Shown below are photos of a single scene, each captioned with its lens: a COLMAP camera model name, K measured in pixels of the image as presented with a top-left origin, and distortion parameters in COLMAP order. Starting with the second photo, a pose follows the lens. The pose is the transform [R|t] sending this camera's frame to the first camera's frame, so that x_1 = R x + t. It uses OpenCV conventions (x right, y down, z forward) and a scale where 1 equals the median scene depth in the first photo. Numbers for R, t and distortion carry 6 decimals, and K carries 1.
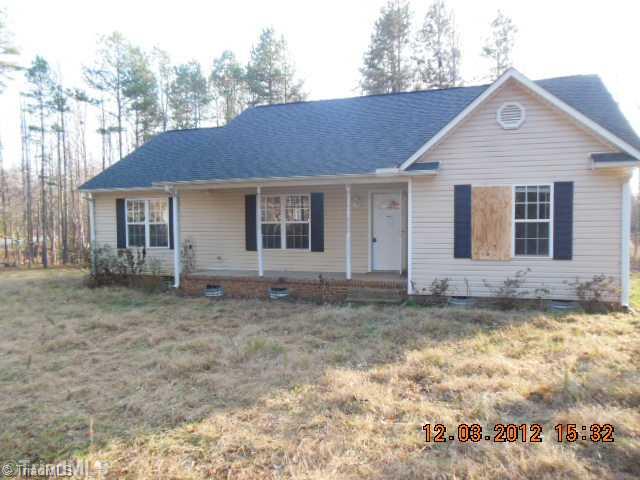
lens RADIAL K [[465.3, 0, 320.0], [0, 465.3, 240.0], [0, 0, 1]] dist [0.007490, 0.002342]
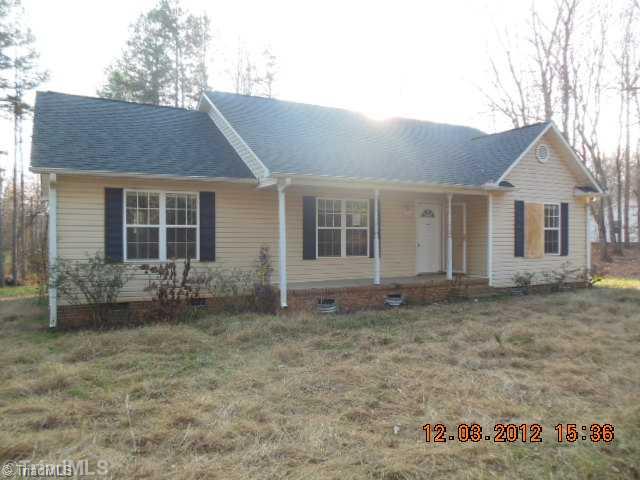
lens RADIAL K [[465.3, 0, 320.0], [0, 465.3, 240.0], [0, 0, 1]] dist [0.007490, 0.002342]
pose [[0.702760, -0.006739, 0.711395, -0.828090], [0.014508, 0.999883, -0.004861, -0.008536], [-0.711279, 0.013737, 0.702775, 0.395615]]
